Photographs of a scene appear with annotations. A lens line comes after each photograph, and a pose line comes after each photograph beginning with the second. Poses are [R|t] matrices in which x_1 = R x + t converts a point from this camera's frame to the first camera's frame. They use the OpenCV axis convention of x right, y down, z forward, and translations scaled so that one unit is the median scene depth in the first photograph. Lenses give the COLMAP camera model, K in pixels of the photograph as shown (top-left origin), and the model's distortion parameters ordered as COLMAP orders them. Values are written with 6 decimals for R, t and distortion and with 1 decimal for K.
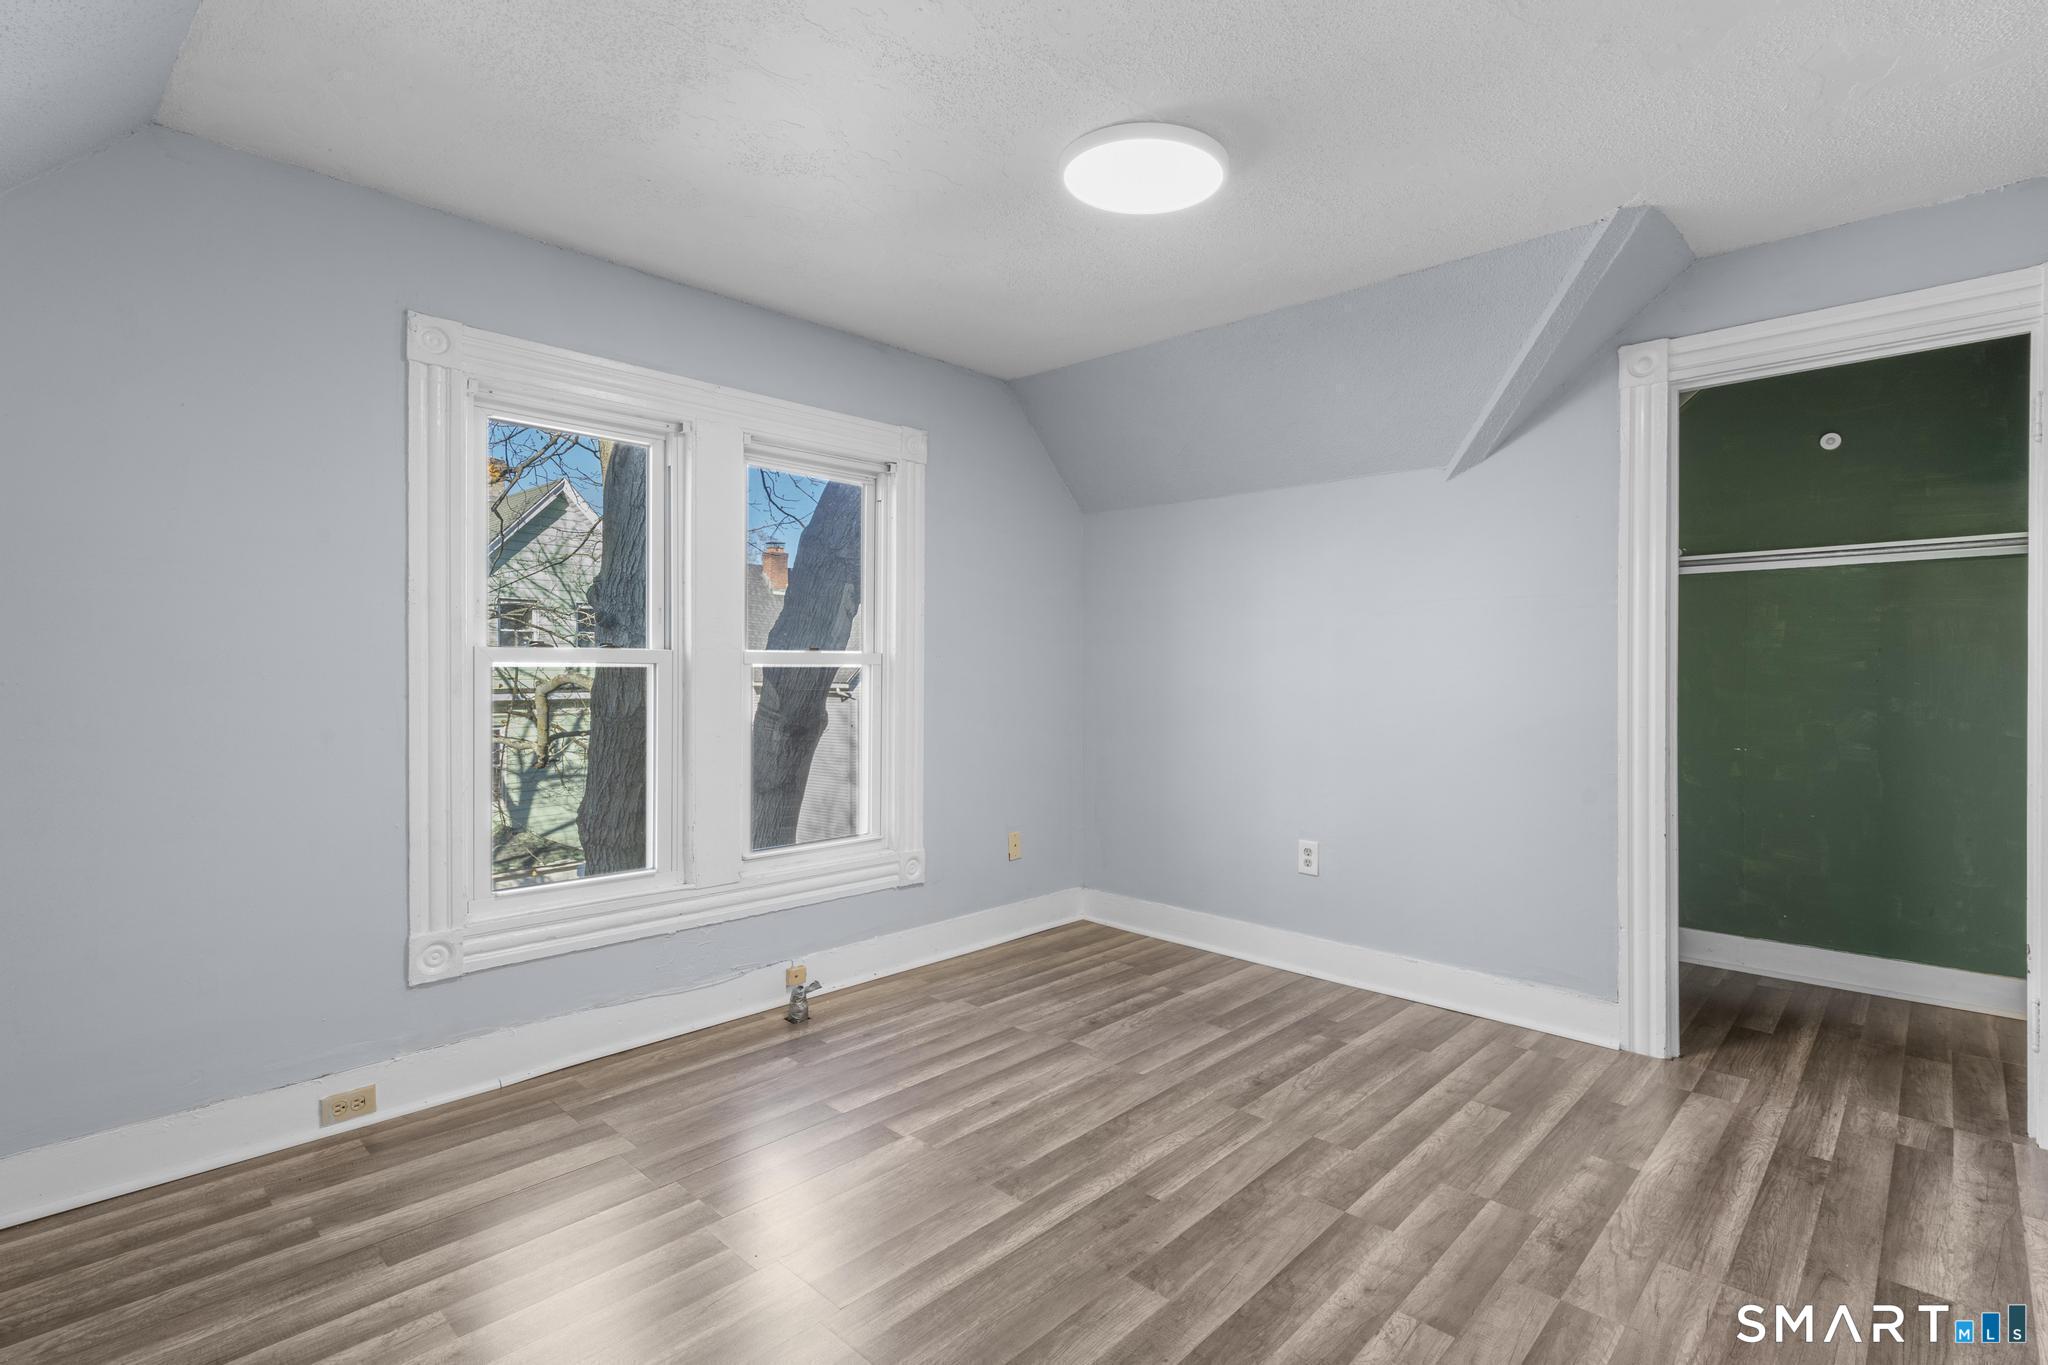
lens RADIAL K [[973.3, 0, 1024.0], [0, 973.3, 682.5], [0, 0, 1]] dist [-0.000170, -0.000077]
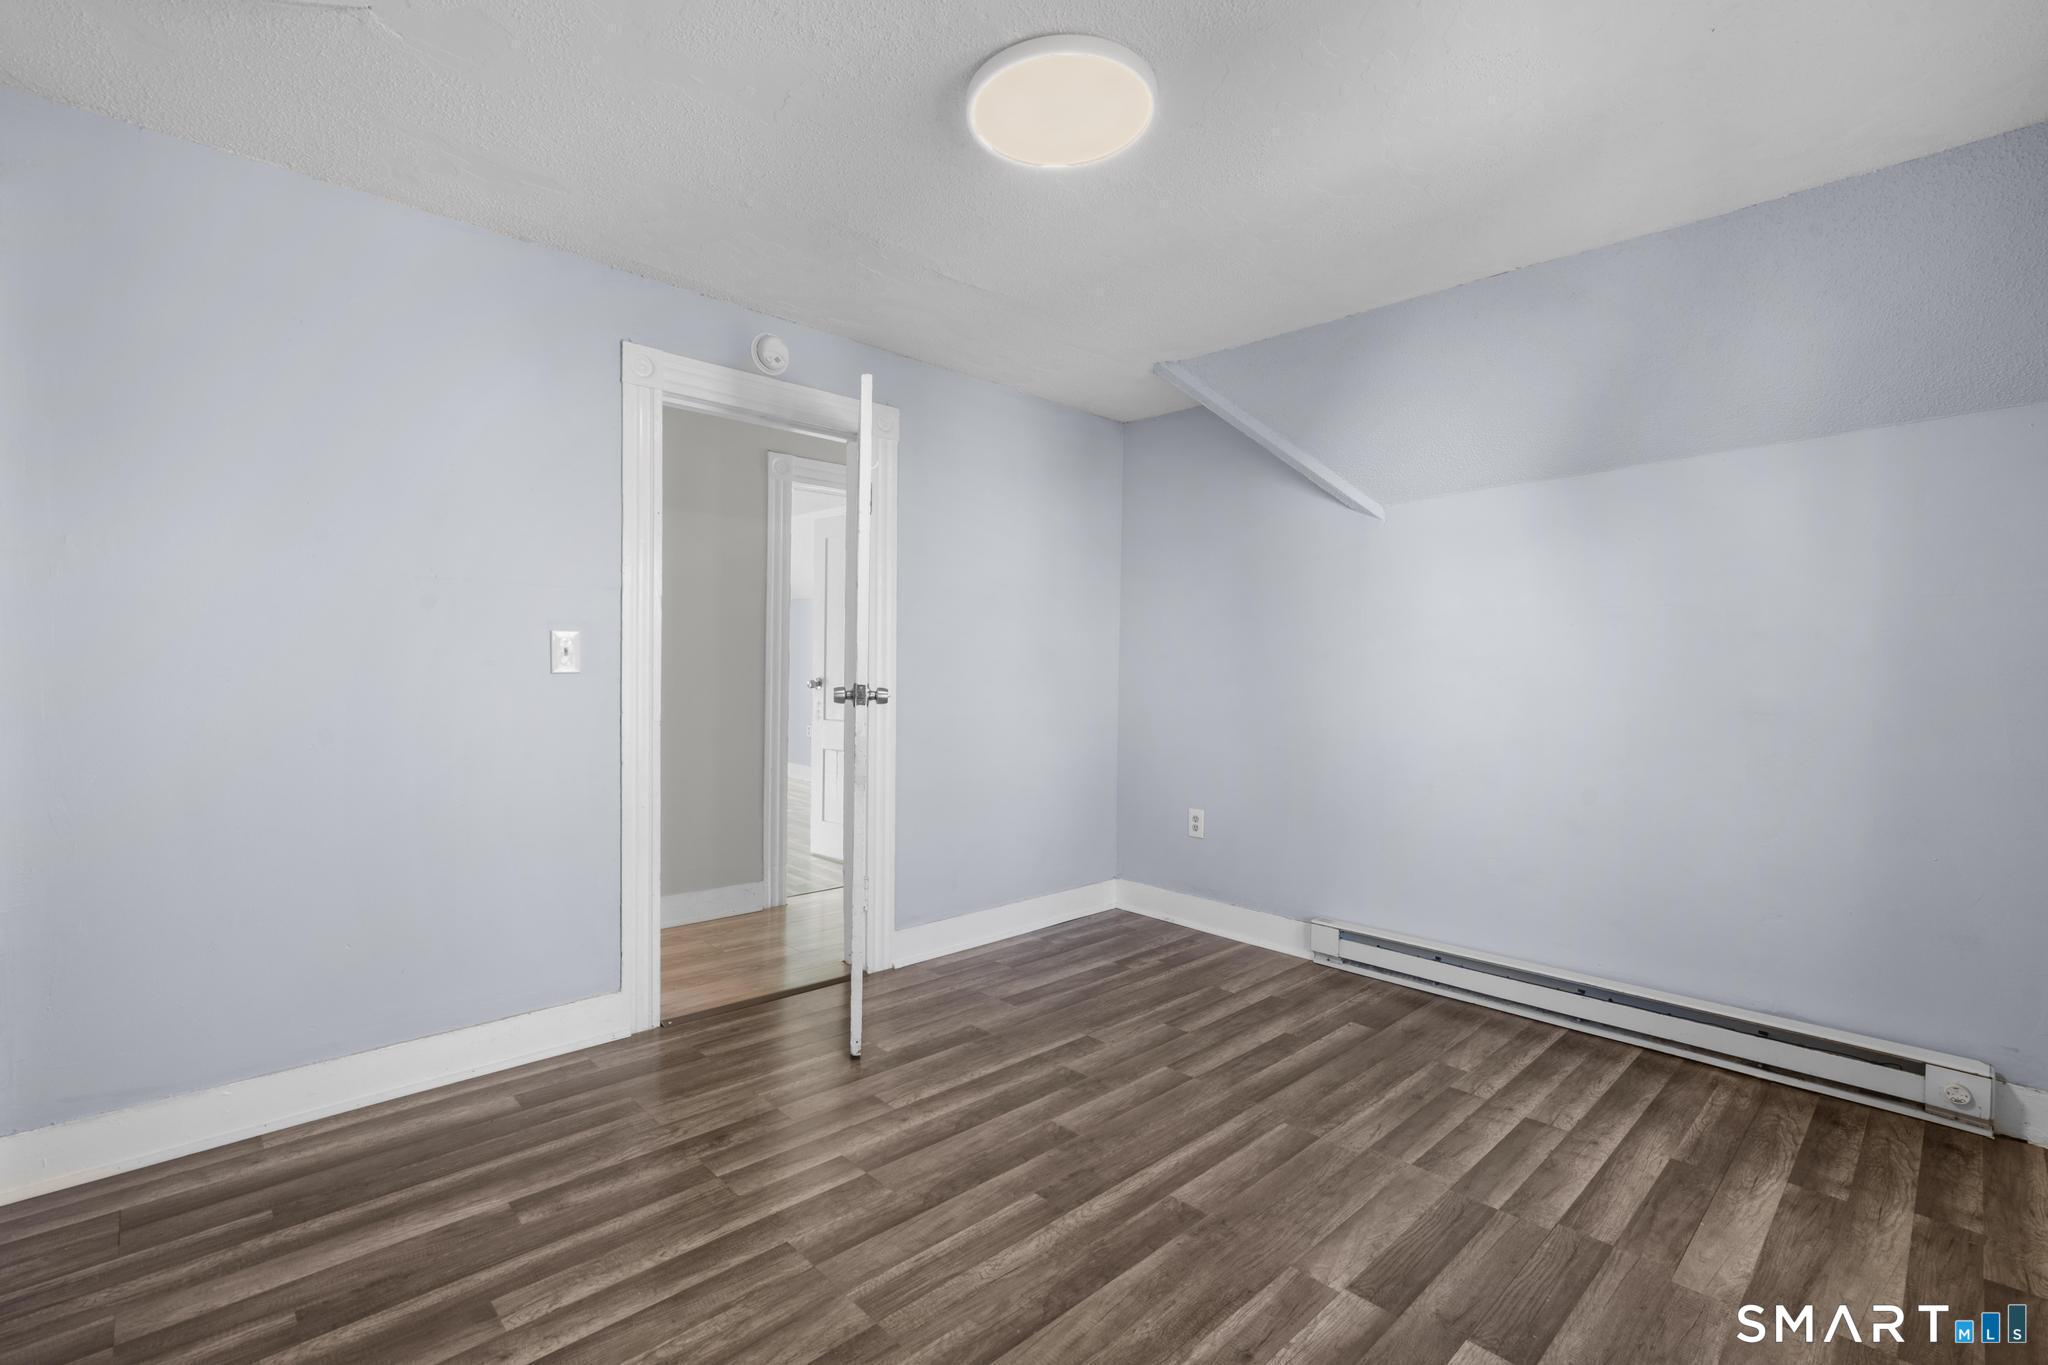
lens RADIAL K [[926.8, 0, 1027.8], [0, 926.8, 677.9], [0, 0, 1]] dist [-0.000713, 0.001164]
pose [[-0.999102, -0.015114, 0.039570, 0.114386], [-0.014071, 0.999549, 0.026517, -0.030159], [-0.039953, 0.025936, -0.998865, 1.907344]]
